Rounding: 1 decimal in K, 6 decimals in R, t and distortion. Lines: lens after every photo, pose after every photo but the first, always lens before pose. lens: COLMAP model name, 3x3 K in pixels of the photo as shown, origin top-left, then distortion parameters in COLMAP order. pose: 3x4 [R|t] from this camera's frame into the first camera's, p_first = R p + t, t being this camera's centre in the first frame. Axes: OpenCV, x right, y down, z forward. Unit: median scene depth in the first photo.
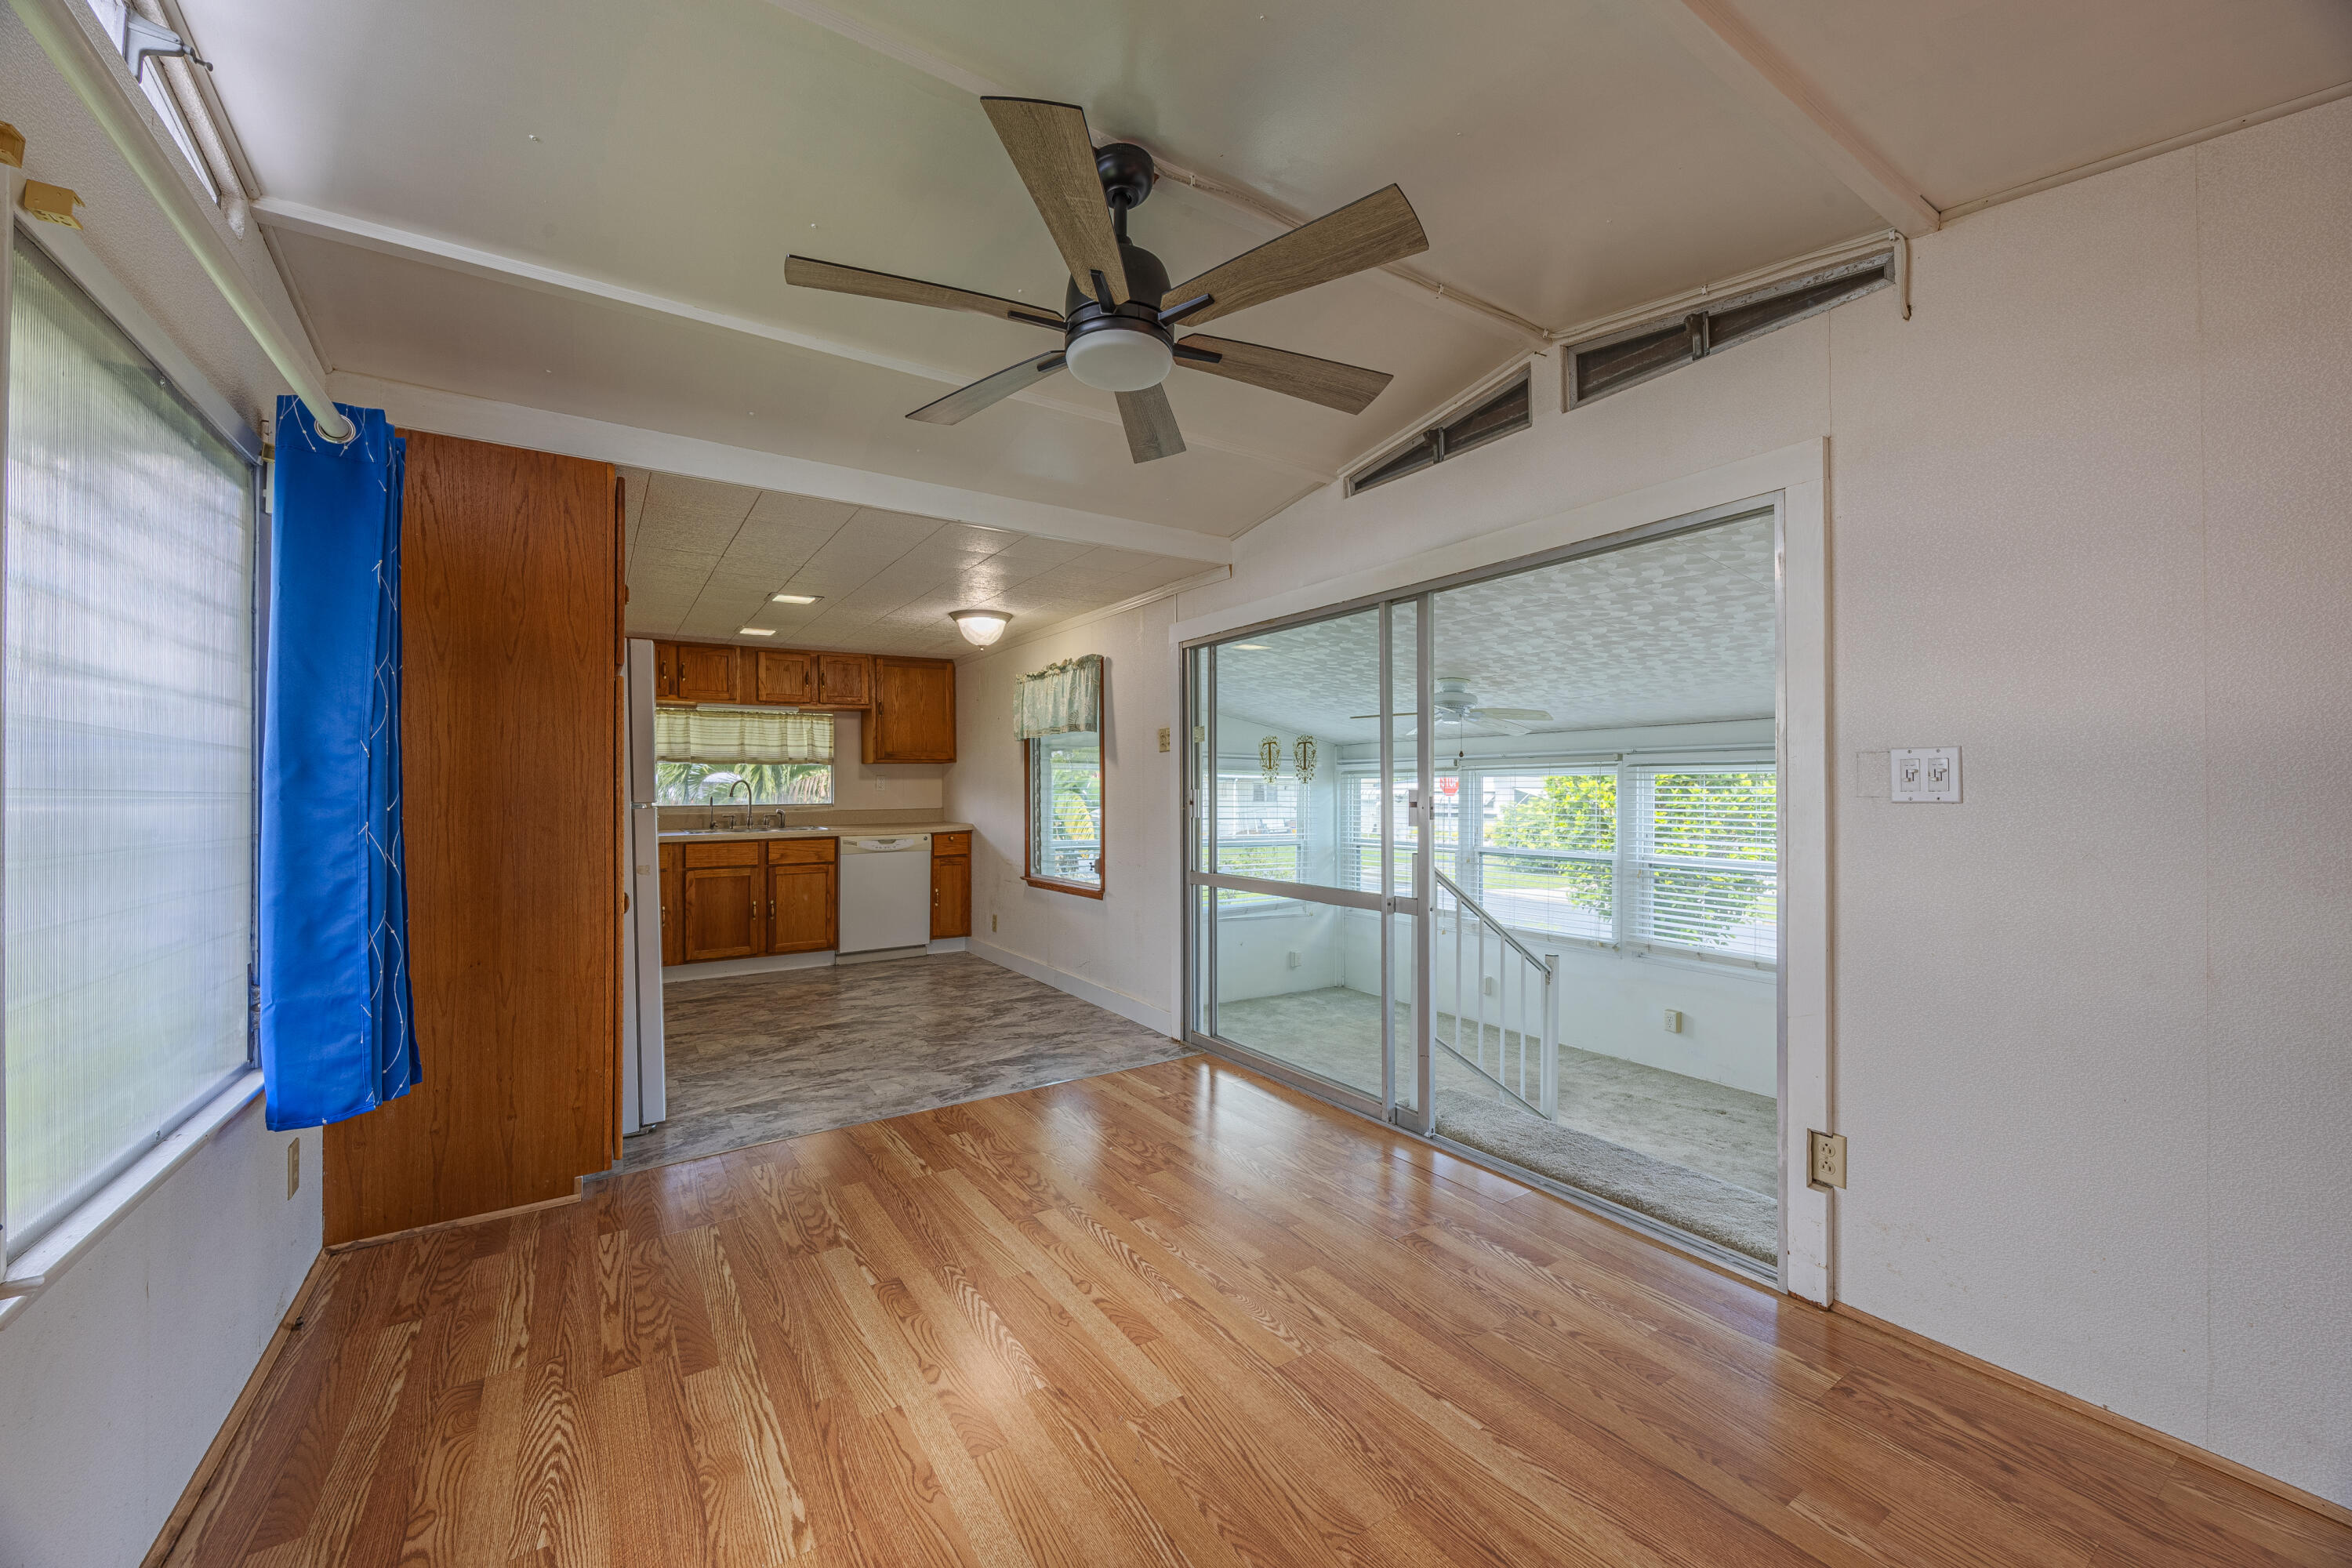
lens RADIAL K [[889.0, 0, 1167.2], [0, 889.0, 784.0], [0, 0, 1]] dist [-0.003910, -0.000867]
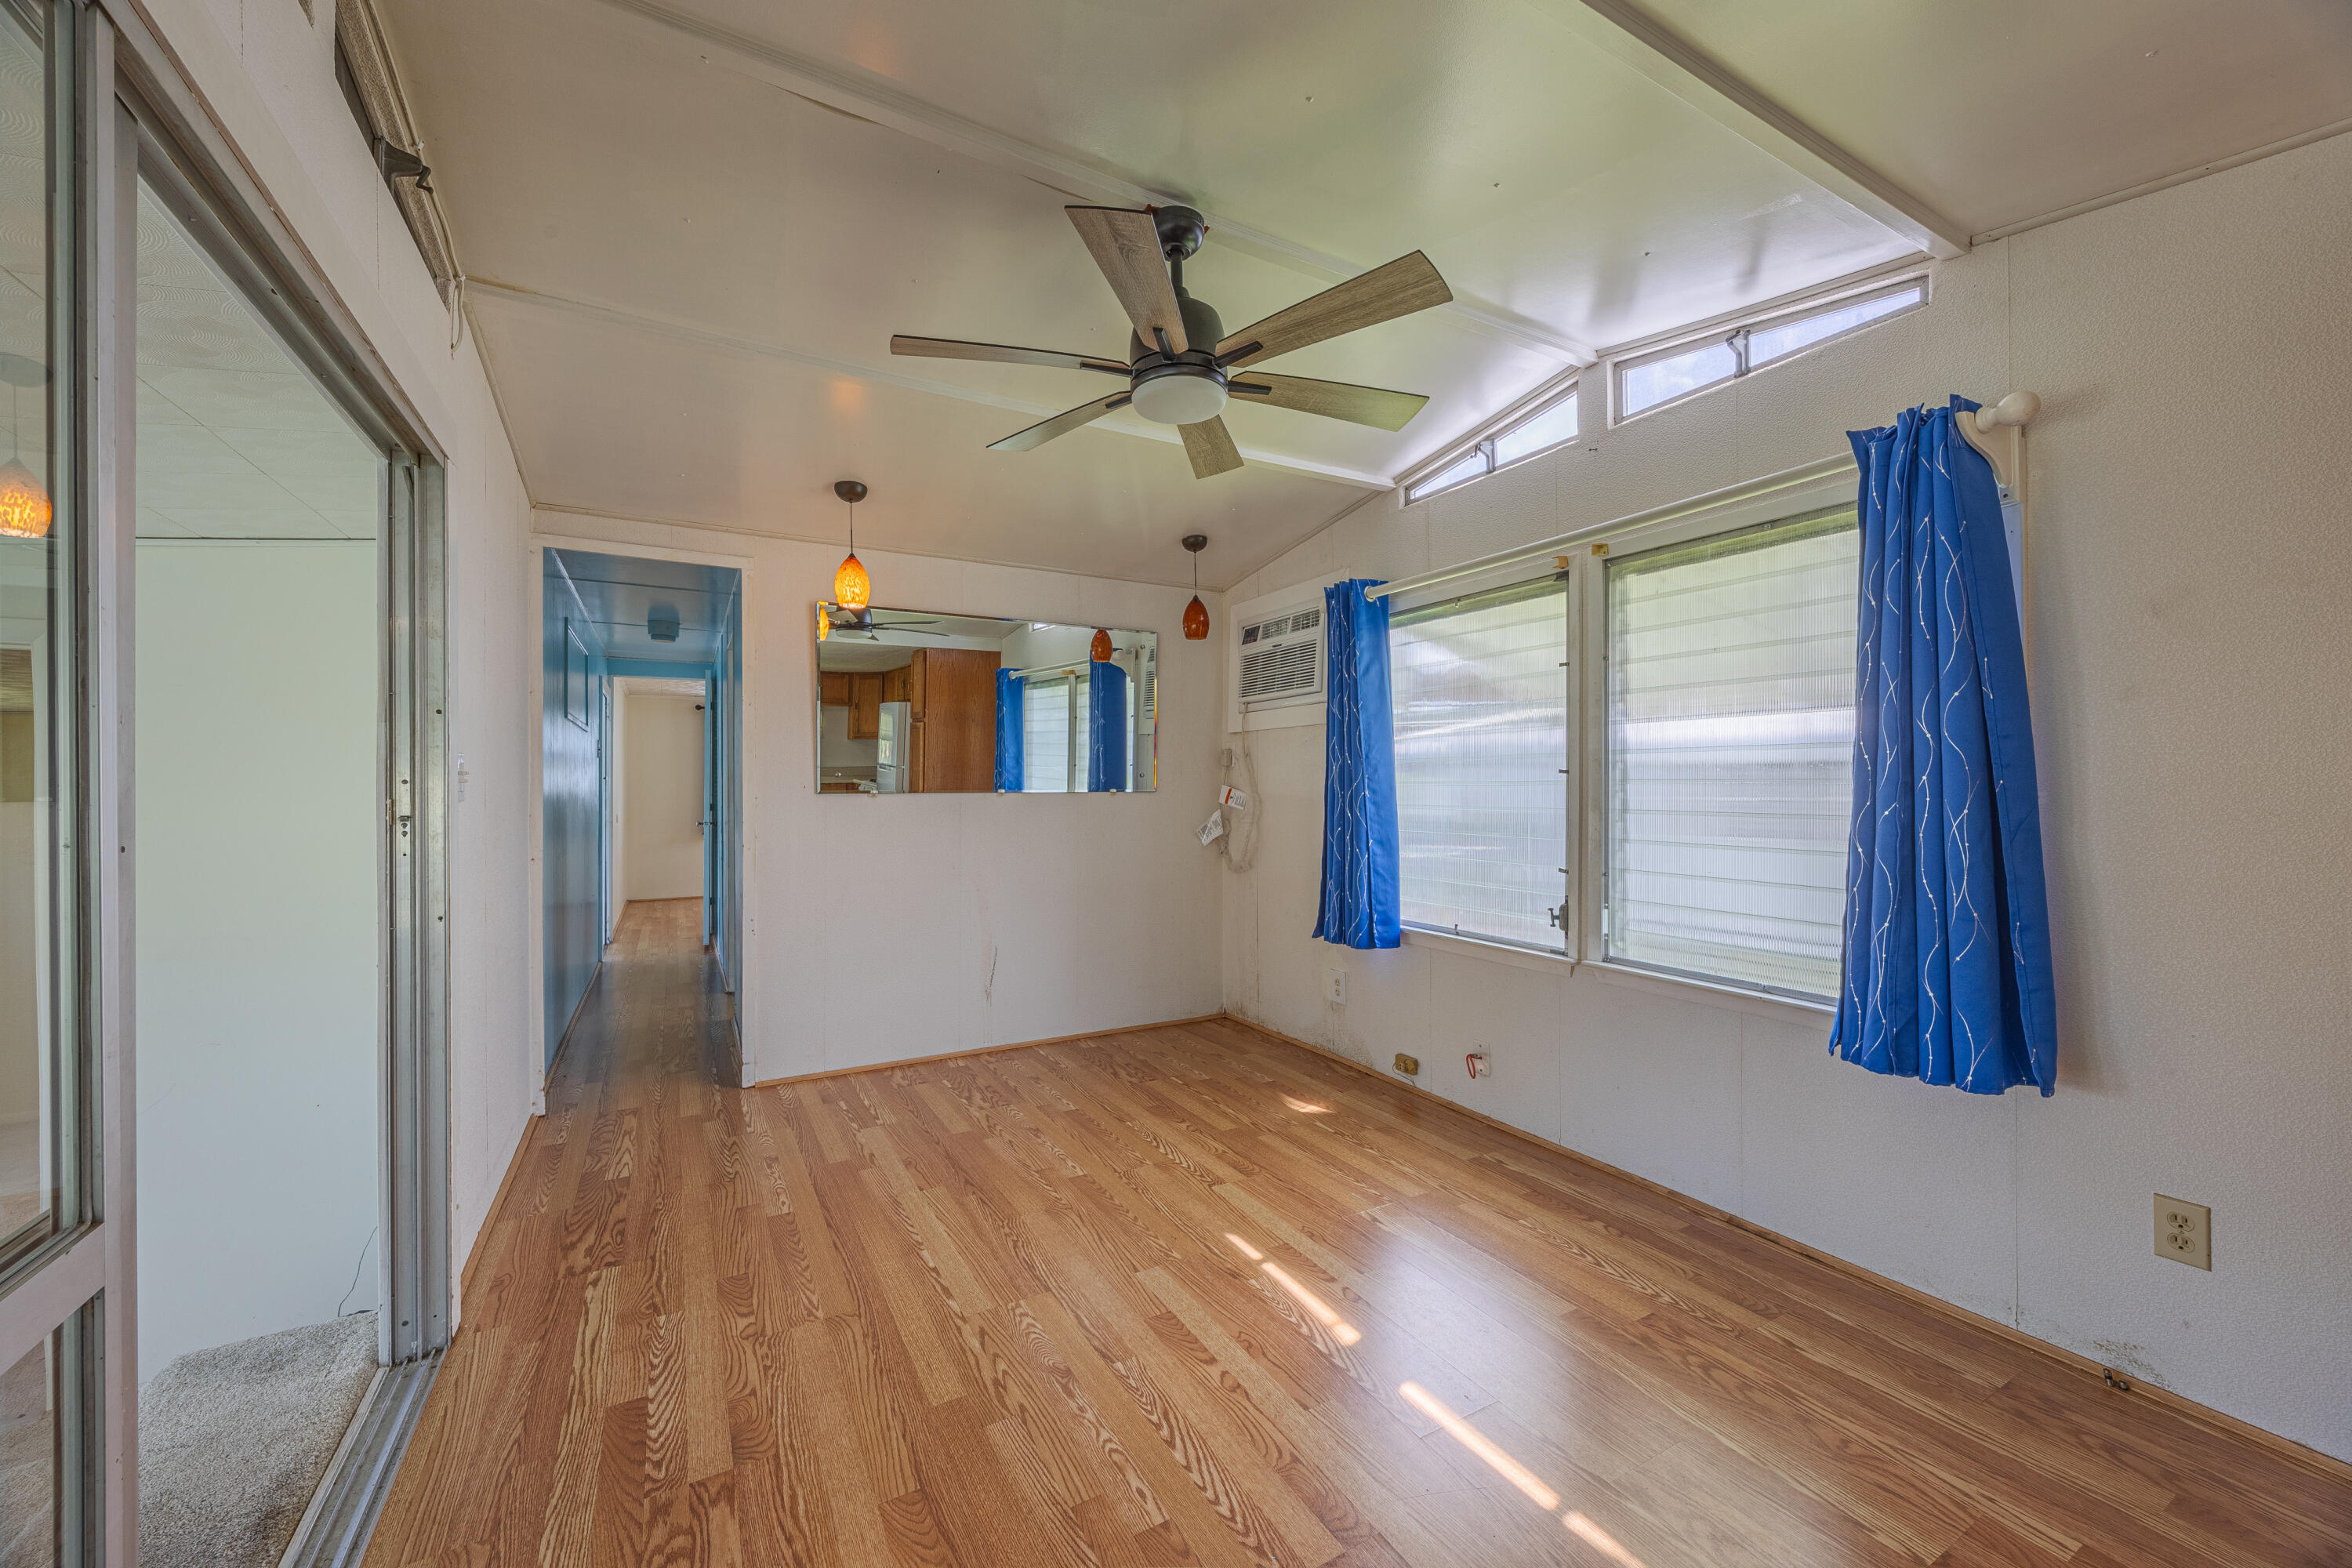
lens RADIAL K [[889.0, 0, 1168.9], [0, 889.0, 783.4], [0, 0, 1]] dist [-0.003910, -0.000867]
pose [[-0.997376, 0.008874, 0.071852, -0.042596], [0.008024, 0.999894, -0.012113, 0.007236], [-0.071952, -0.011505, -0.997342, 0.769280]]
